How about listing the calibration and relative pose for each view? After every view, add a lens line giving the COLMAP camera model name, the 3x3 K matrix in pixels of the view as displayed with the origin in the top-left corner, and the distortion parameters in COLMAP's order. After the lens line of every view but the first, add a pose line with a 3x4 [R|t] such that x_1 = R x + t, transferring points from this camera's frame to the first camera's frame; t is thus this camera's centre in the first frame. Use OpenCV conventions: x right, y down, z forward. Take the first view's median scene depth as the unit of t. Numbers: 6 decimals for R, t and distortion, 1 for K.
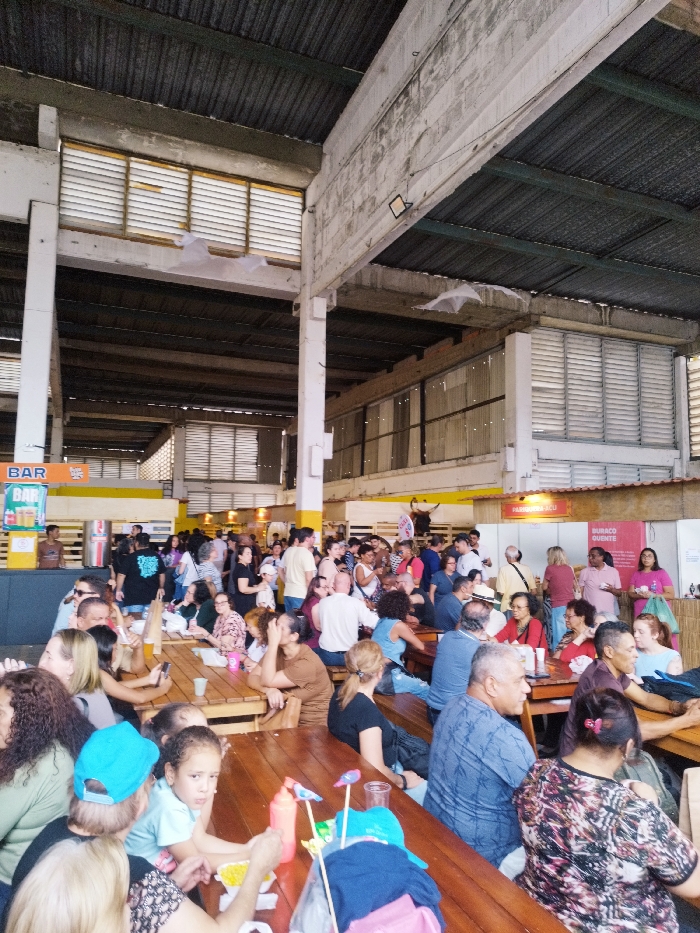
lens RADIAL K [[660.5, 0, 357.1], [0, 660.5, 478.4], [0, 0, 1]] dist [0.027757, -0.018794]
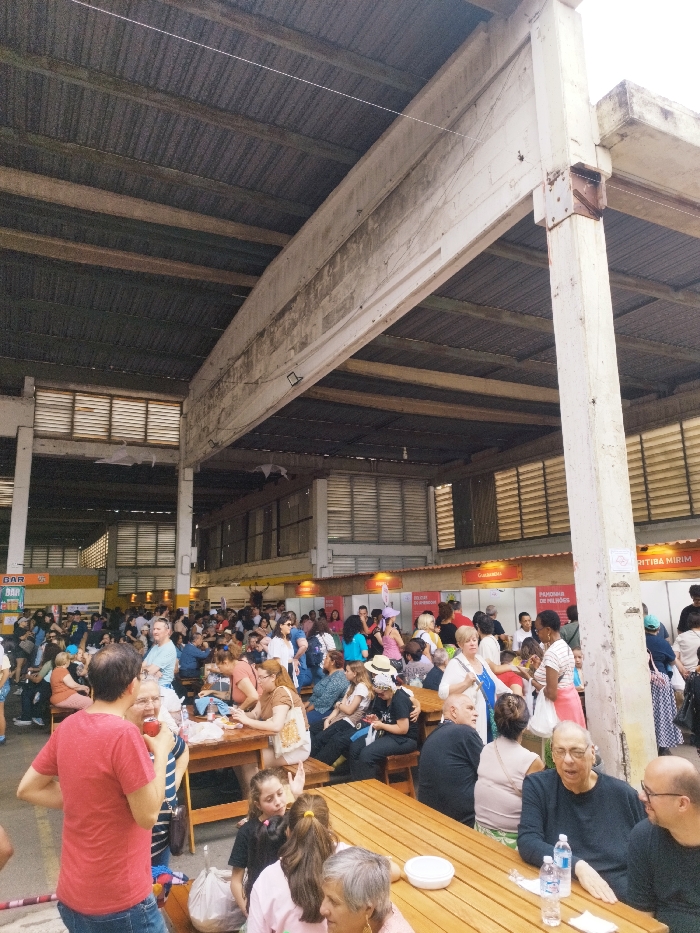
lens RADIAL K [[660.5, 0, 358.8], [0, 660.5, 486.4], [0, 0, 1]] dist [0.027757, -0.018794]
pose [[0.996608, -0.021042, 0.079557, 0.213083], [0.028016, 0.995764, -0.087579, -0.055458], [-0.077377, 0.089511, 0.992976, -0.636653]]
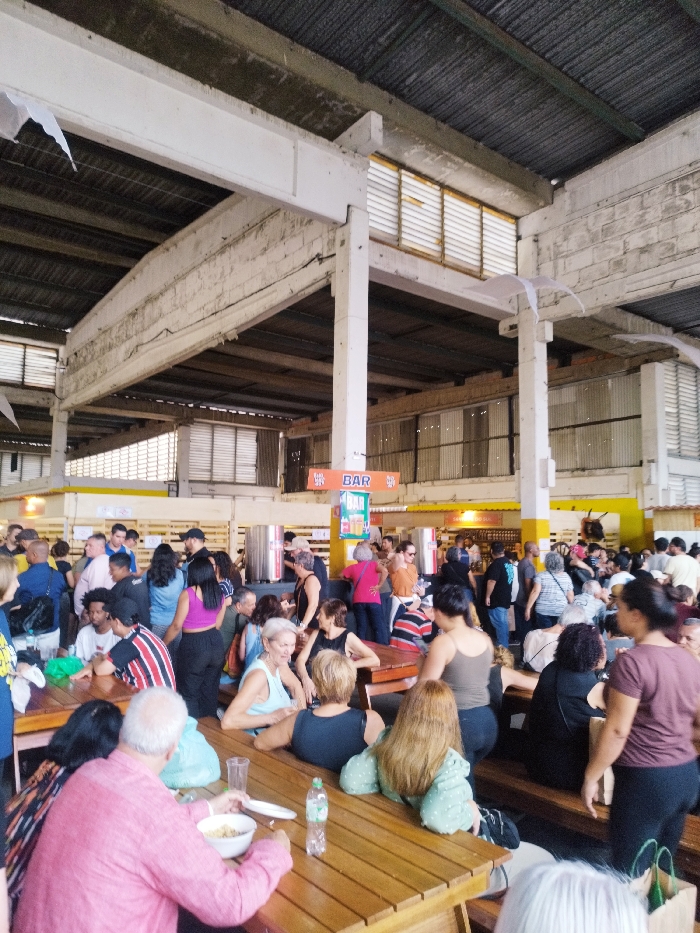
lens RADIAL K [[660.5, 0, 359.4], [0, 660.5, 481.2], [0, 0, 1]] dist [0.027757, -0.018794]
pose [[0.963268, 0.018705, 0.267890, -0.554565], [-0.019554, 0.999809, 0.000502, -0.005982], [-0.267829, -0.005722, 0.963449, 0.032727]]
